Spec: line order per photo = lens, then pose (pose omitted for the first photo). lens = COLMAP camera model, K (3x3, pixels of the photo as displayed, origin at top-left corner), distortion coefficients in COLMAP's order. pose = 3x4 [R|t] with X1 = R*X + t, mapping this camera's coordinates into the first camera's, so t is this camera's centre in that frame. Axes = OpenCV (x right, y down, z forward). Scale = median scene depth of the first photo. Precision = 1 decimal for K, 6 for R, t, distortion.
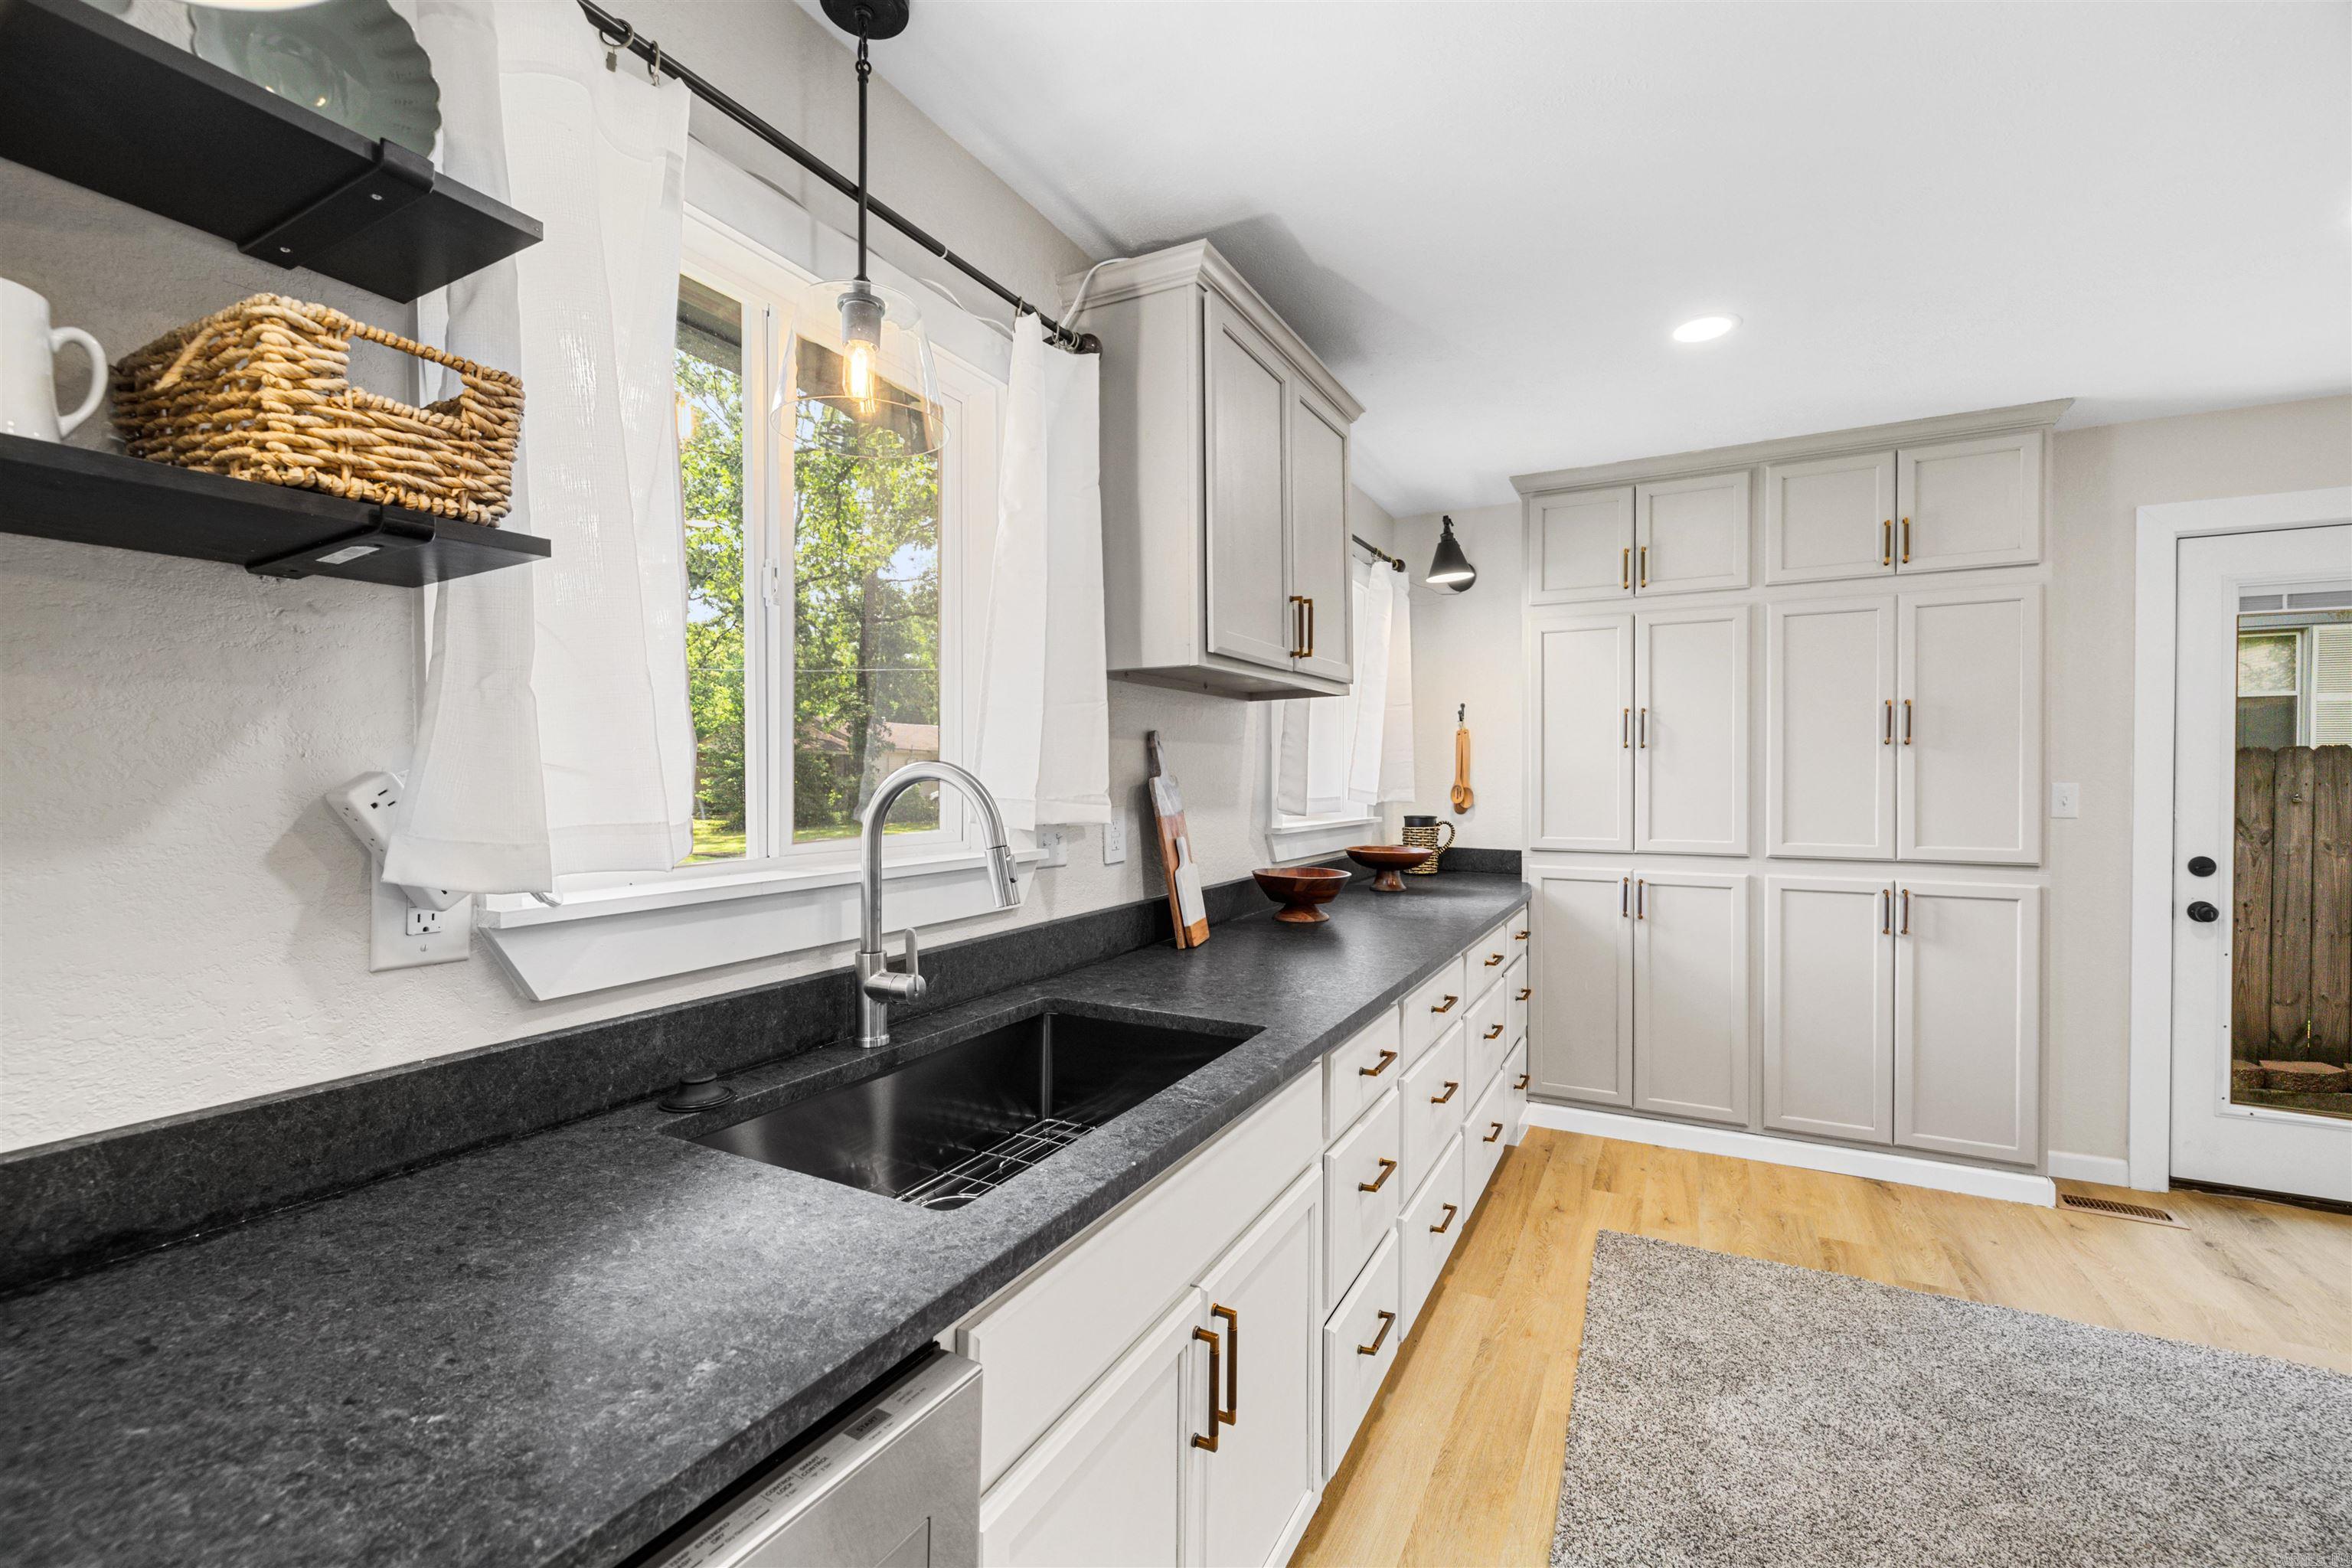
lens RADIAL K [[983.8, 0, 1168.8], [0, 983.8, 784.2], [0, 0, 1]] dist [0.000927, -0.000943]
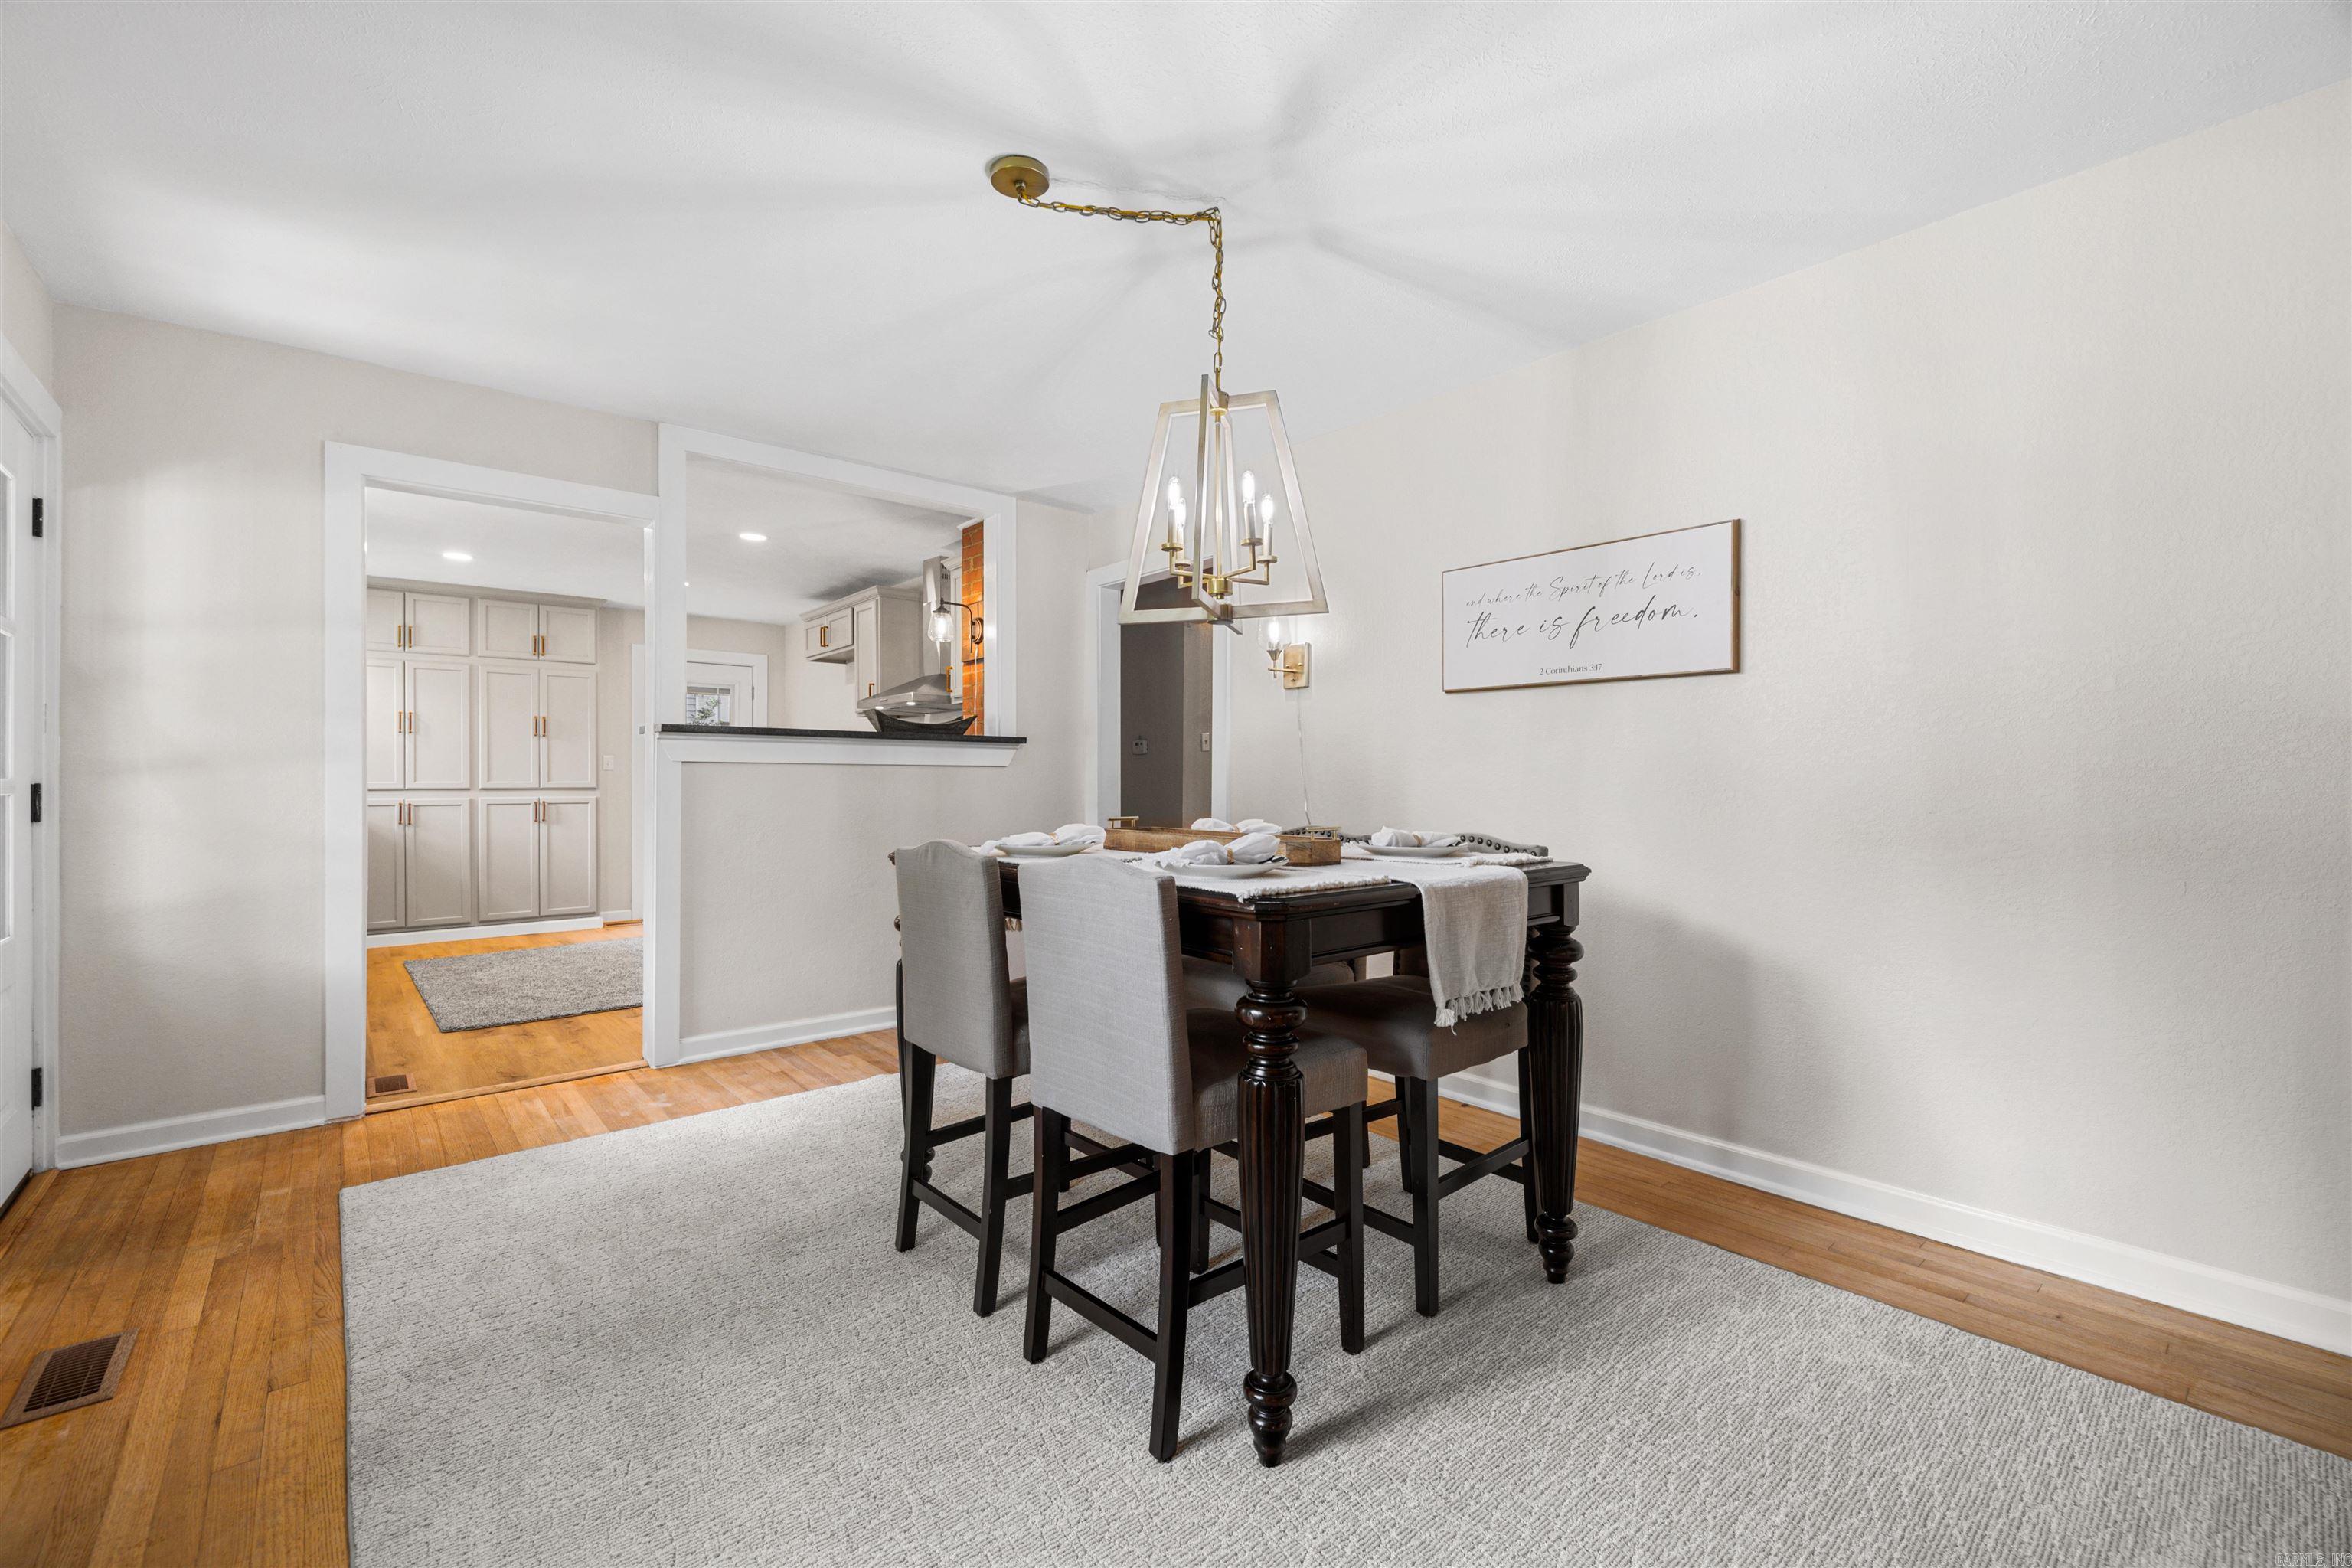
lens RADIAL K [[983.8, 0, 1163.3], [0, 983.8, 786.1], [0, 0, 1]] dist [0.000927, -0.000943]
pose [[0.374872, -0.004884, 0.927064, -0.814946], [0.005469, 0.999980, 0.003057, 0.074928], [-0.927060, 0.003924, 0.374891, -1.169764]]
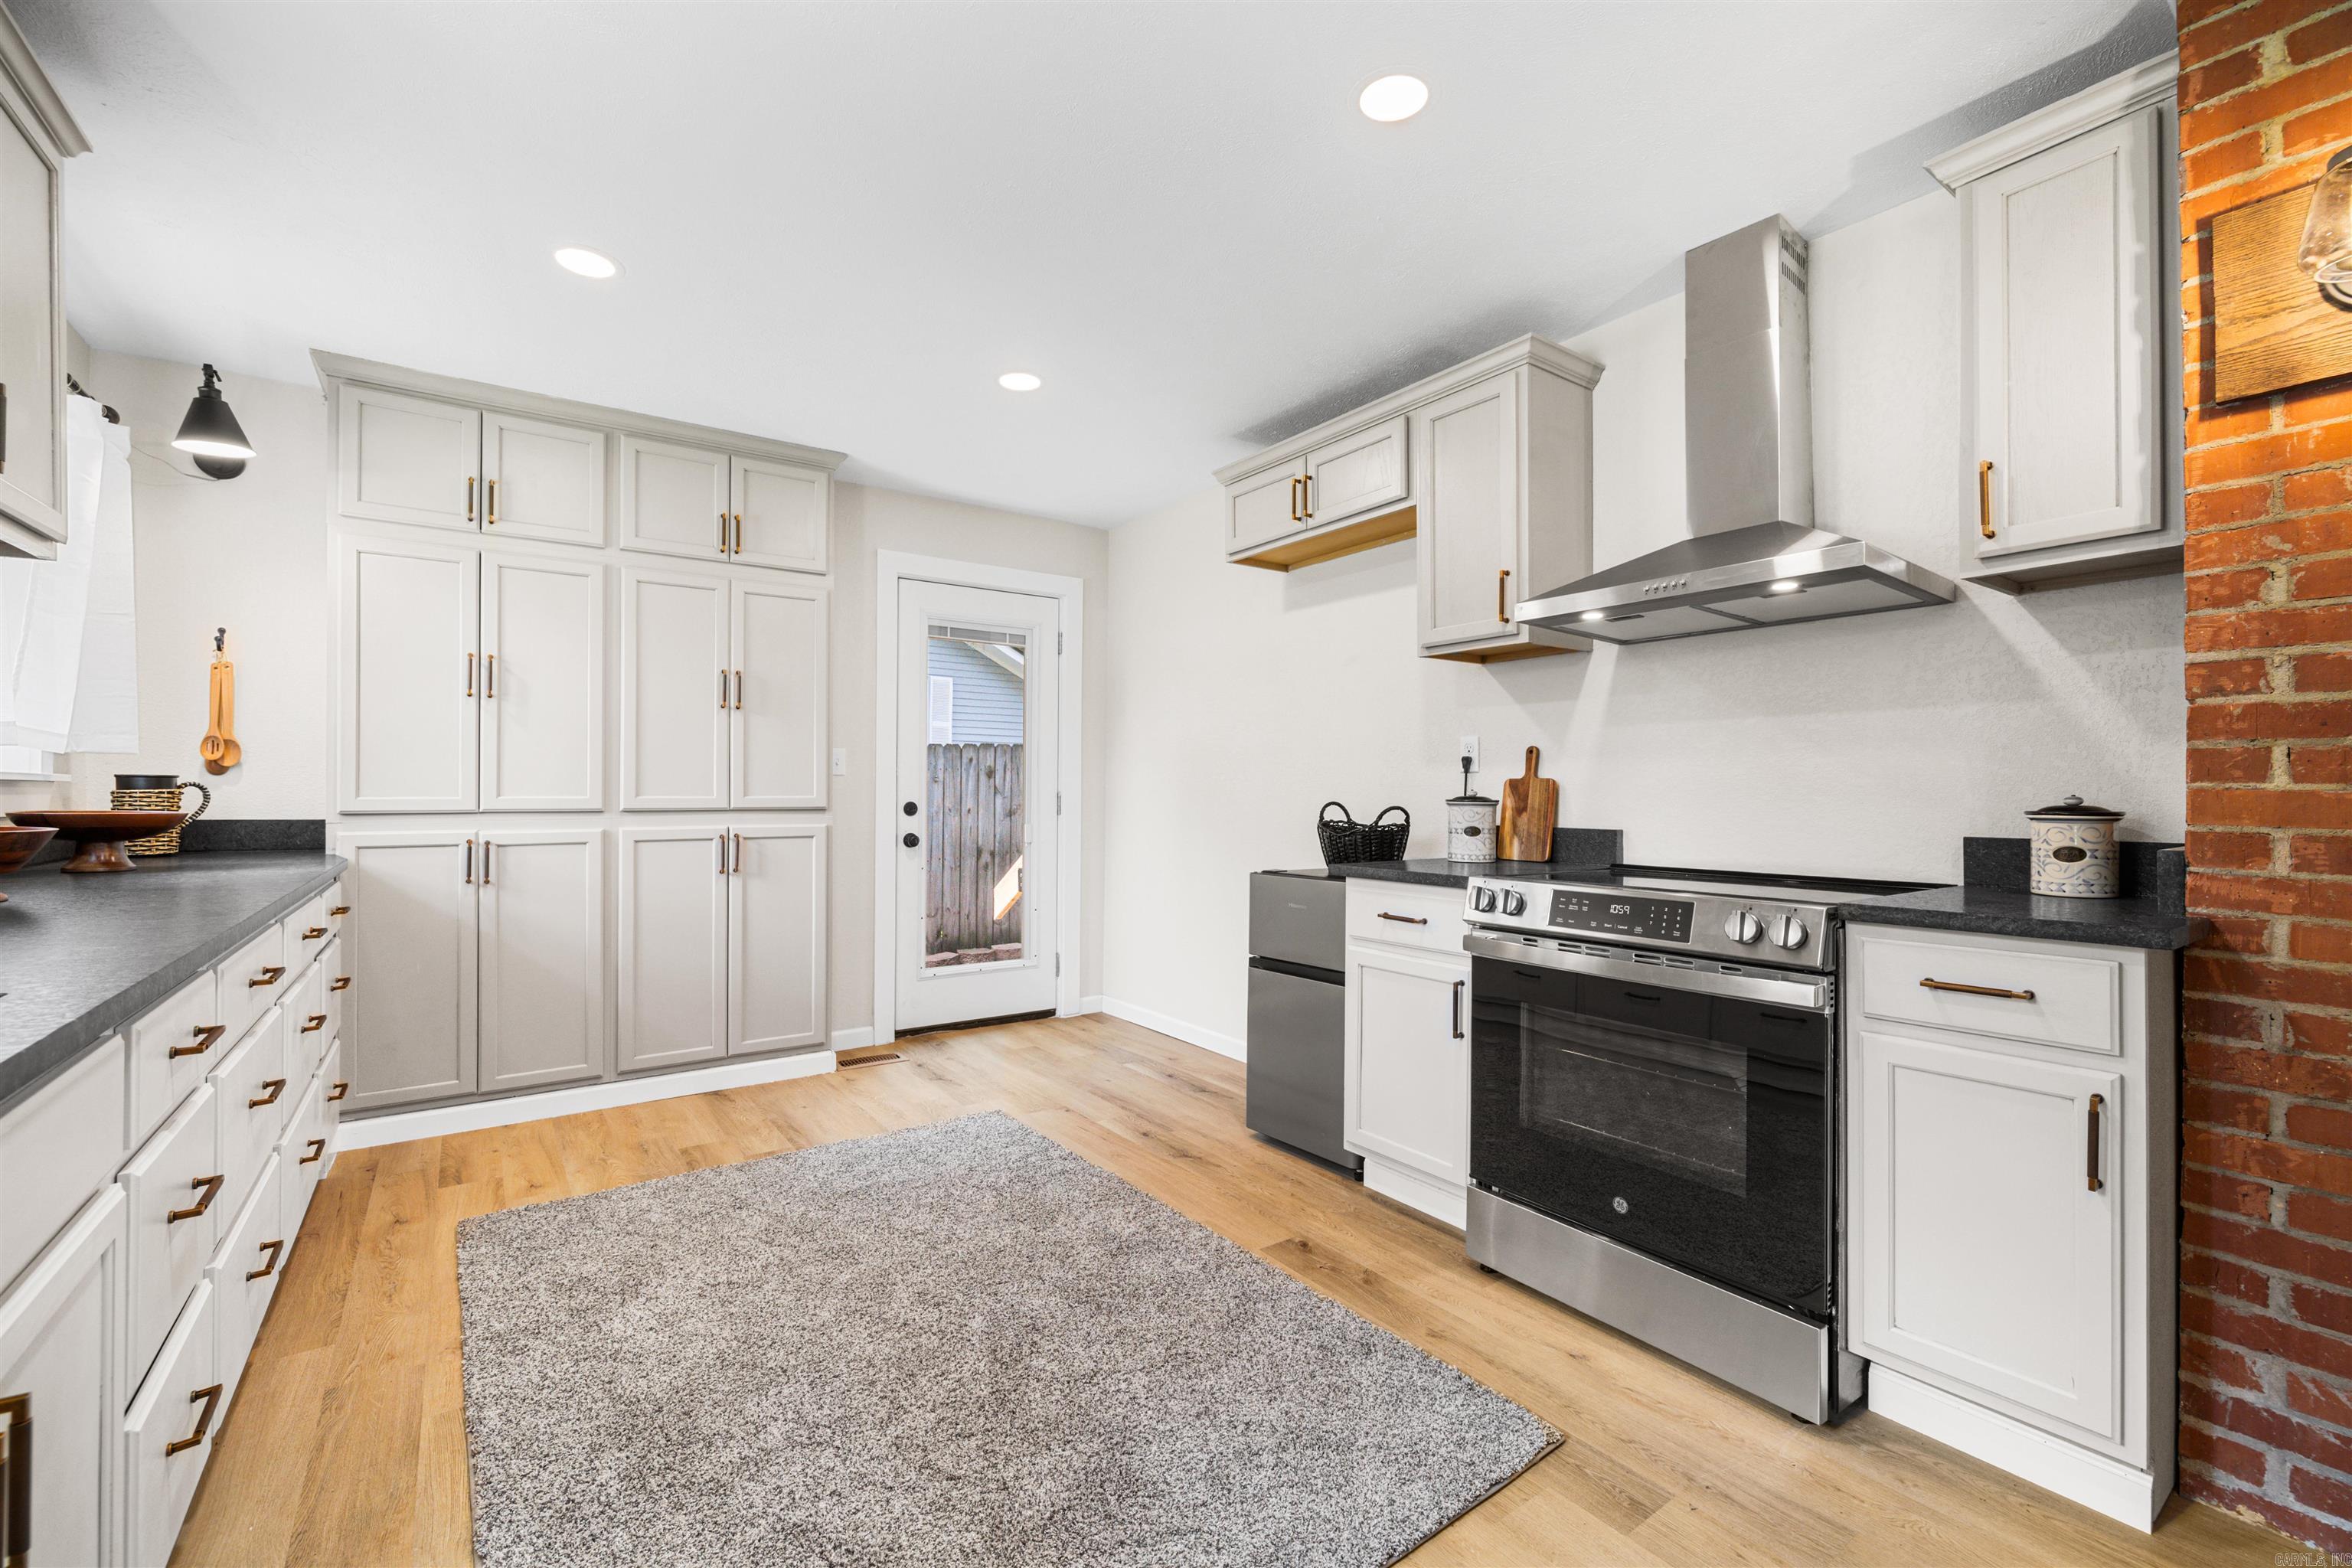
lens RADIAL K [[983.8, 0, 1164.9], [0, 983.8, 786.0], [0, 0, 1]] dist [0.000927, -0.000943]
pose [[0.444290, 0.006671, 0.895858, -0.070468], [0.004129, 0.999946, -0.009494, 0.064968], [-0.895874, 0.007917, 0.444238, 0.029361]]
